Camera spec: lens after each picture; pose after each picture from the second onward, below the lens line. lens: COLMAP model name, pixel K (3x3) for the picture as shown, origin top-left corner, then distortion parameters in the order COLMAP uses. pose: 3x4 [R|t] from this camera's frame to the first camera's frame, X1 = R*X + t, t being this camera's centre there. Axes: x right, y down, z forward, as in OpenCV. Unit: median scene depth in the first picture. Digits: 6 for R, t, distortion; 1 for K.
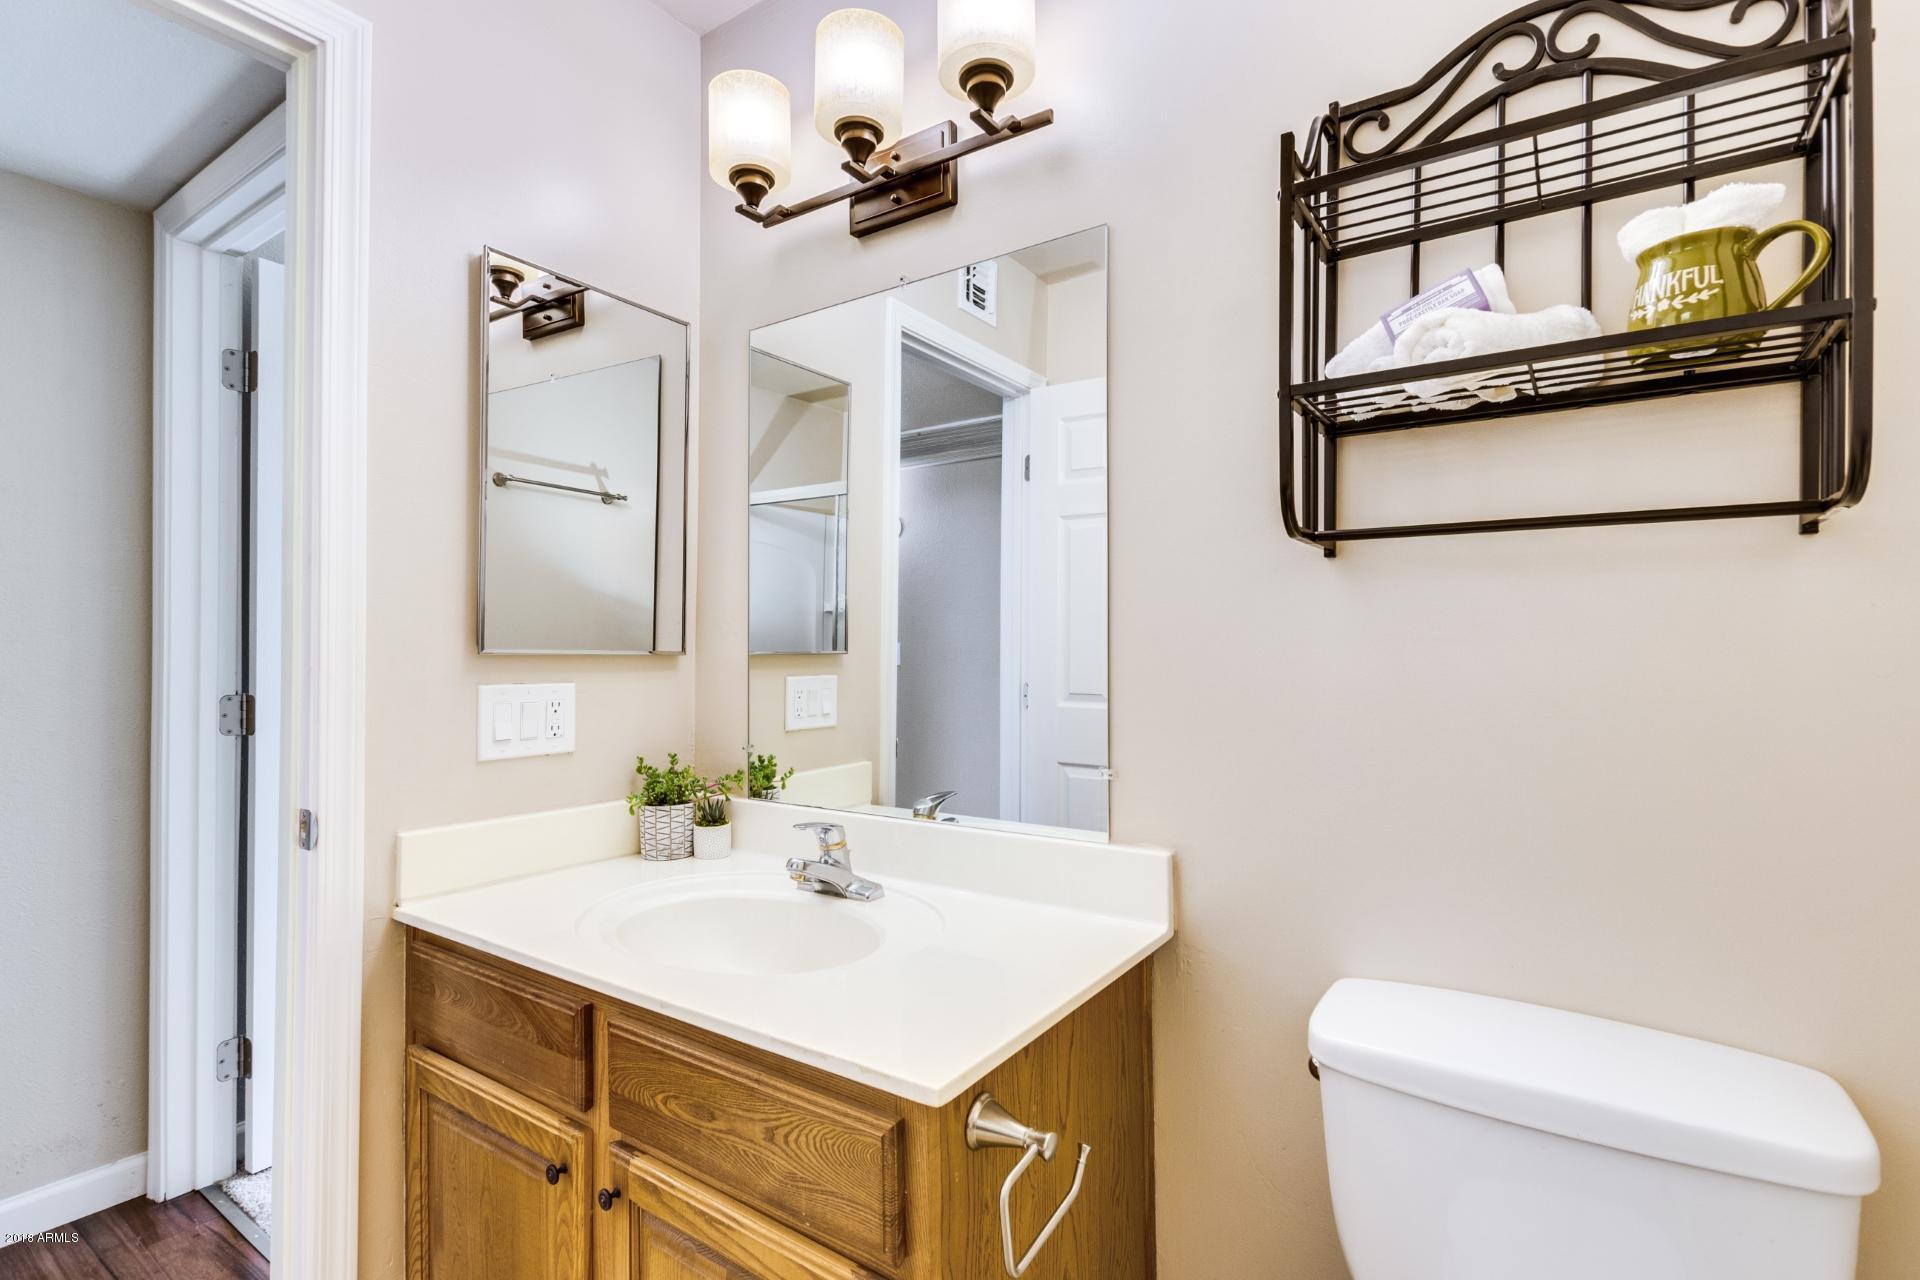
lens RADIAL K [[868.0, 0, 970.1], [0, 868.0, 640.5], [0, 0, 1]] dist [-0.000138, -0.001821]
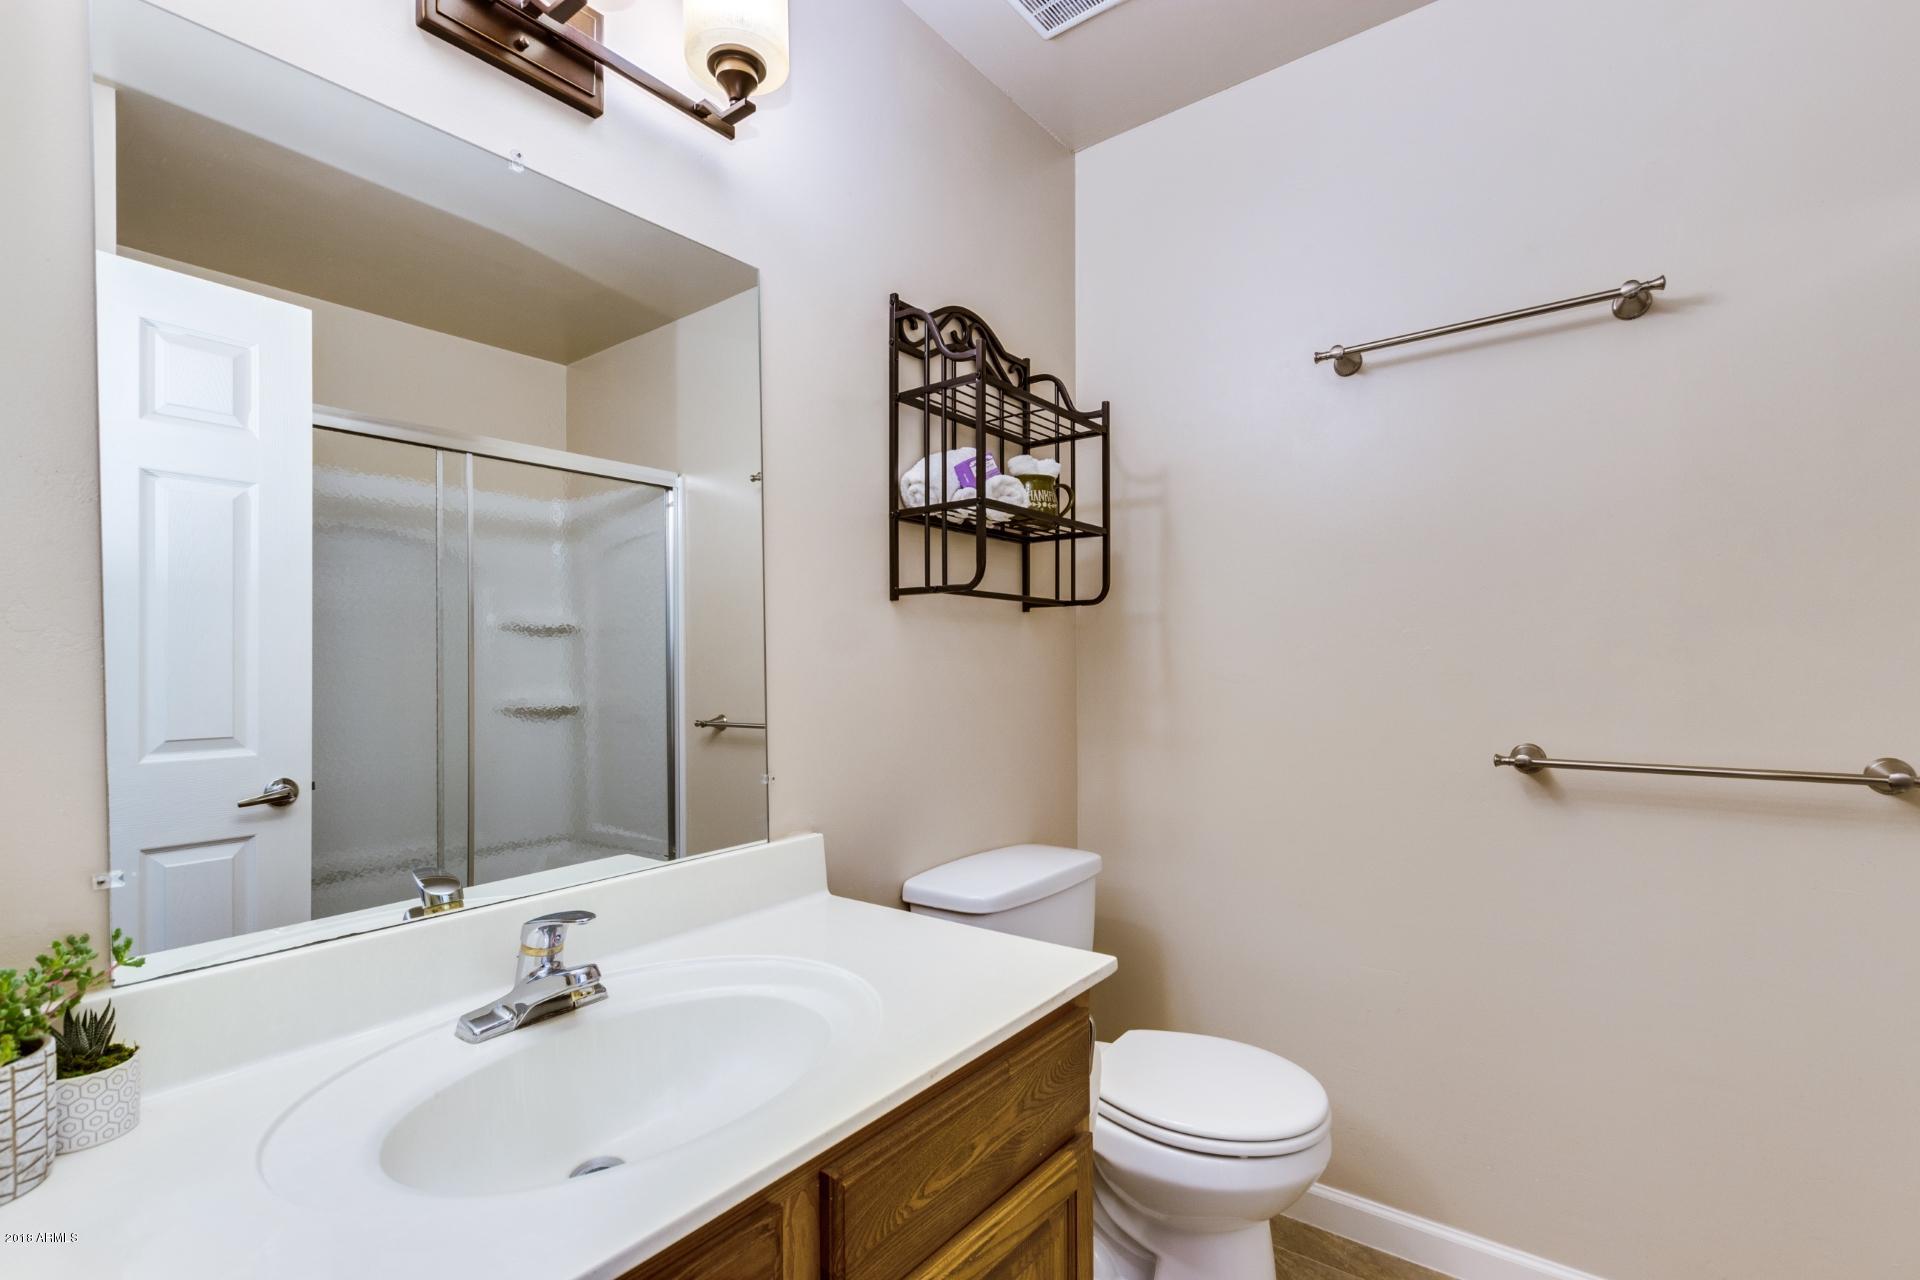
lens RADIAL K [[868.0, 0, 948.9], [0, 868.0, 651.6], [0, 0, 1]] dist [-0.000138, -0.001821]
pose [[0.096750, 0.009945, 0.995259, -1.193094], [0.003220, 0.999942, -0.010305, 0.006360], [-0.995304, 0.004202, 0.096712, 0.878463]]
